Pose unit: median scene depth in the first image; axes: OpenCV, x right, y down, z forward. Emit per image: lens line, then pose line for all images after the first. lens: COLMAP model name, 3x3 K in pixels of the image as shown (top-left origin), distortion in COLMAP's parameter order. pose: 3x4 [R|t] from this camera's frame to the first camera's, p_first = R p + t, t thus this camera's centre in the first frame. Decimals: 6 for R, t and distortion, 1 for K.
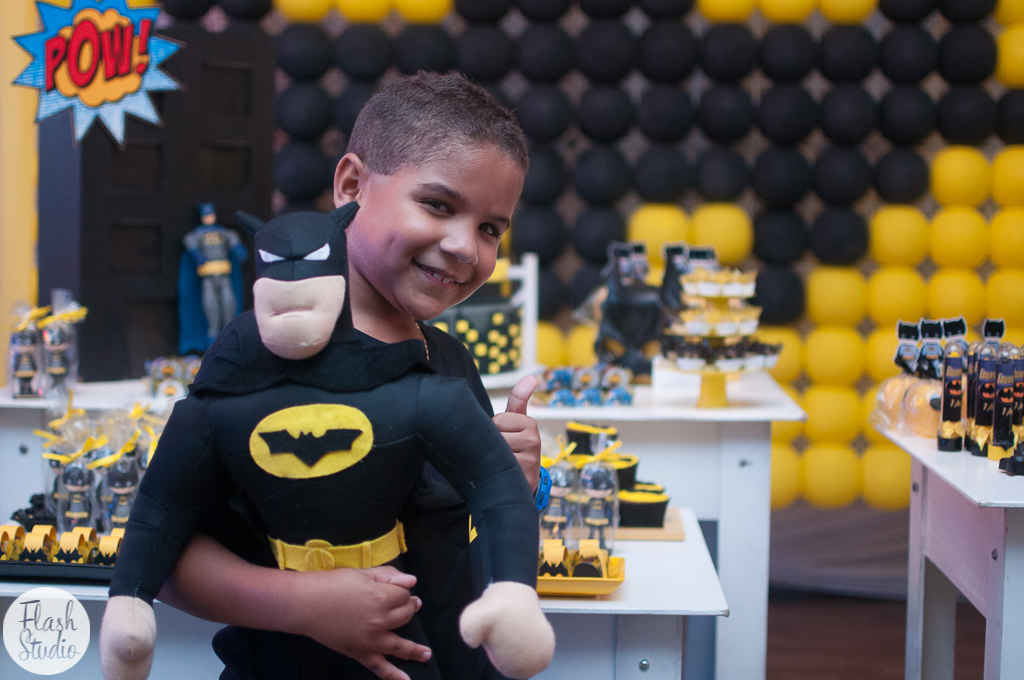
lens RADIAL K [[1545.8, 0, 510.8], [0, 1545.8, 337.8], [0, 0, 1]] dist [-0.039807, 0.000000]
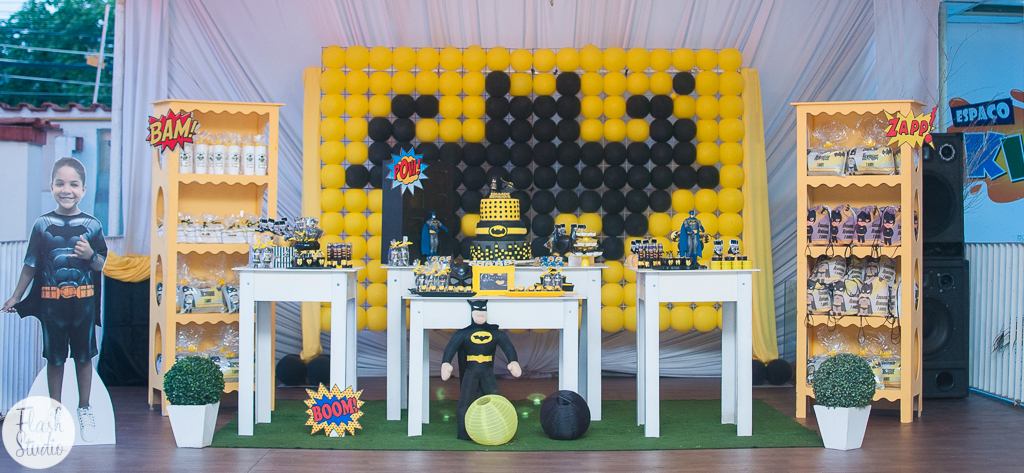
lens RADIAL K [[1450.7, 0, 512.8], [0, 1450.7, 236.4], [0, 0, 1]] dist [0.000309, 0.000000]
pose [[0.997446, -0.006532, 0.071128, -0.165093], [0.011610, 0.997393, -0.071216, 0.124915], [-0.070477, 0.071860, 0.994922, -1.396902]]
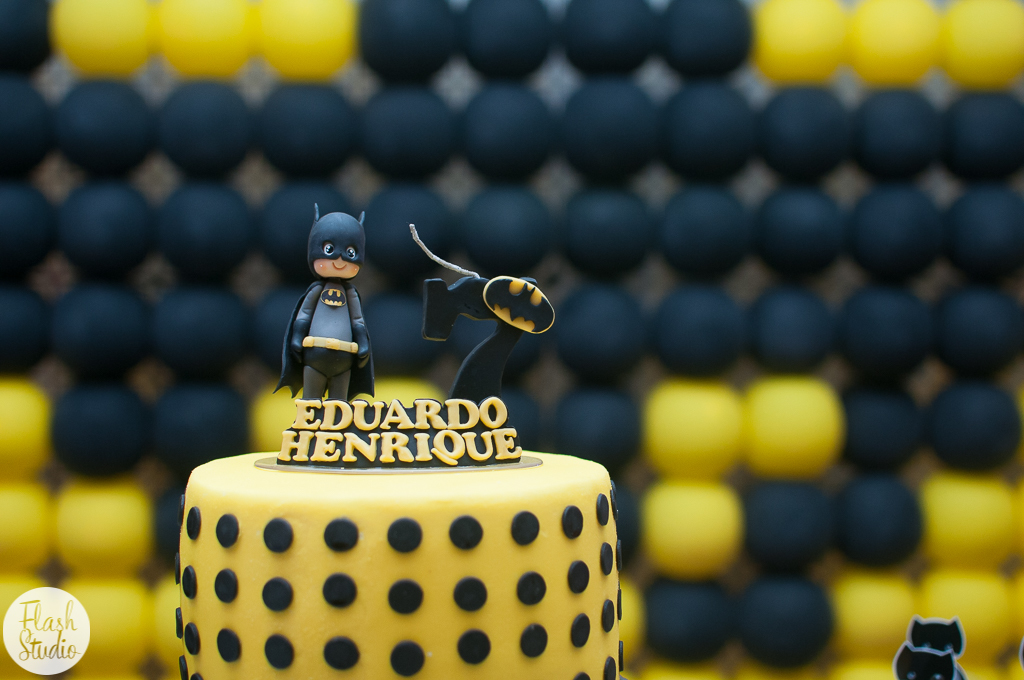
lens RADIAL K [[1545.8, 0, 512.6], [0, 1545.8, 340.8], [0, 0, 1]] dist [-0.039807, 0.000000]
pose [[0.999892, -0.004200, 0.014052, 0.014807], [0.005736, 0.993796, -0.111066, -0.034073], [-0.013498, 0.111135, 0.993714, 0.394618]]
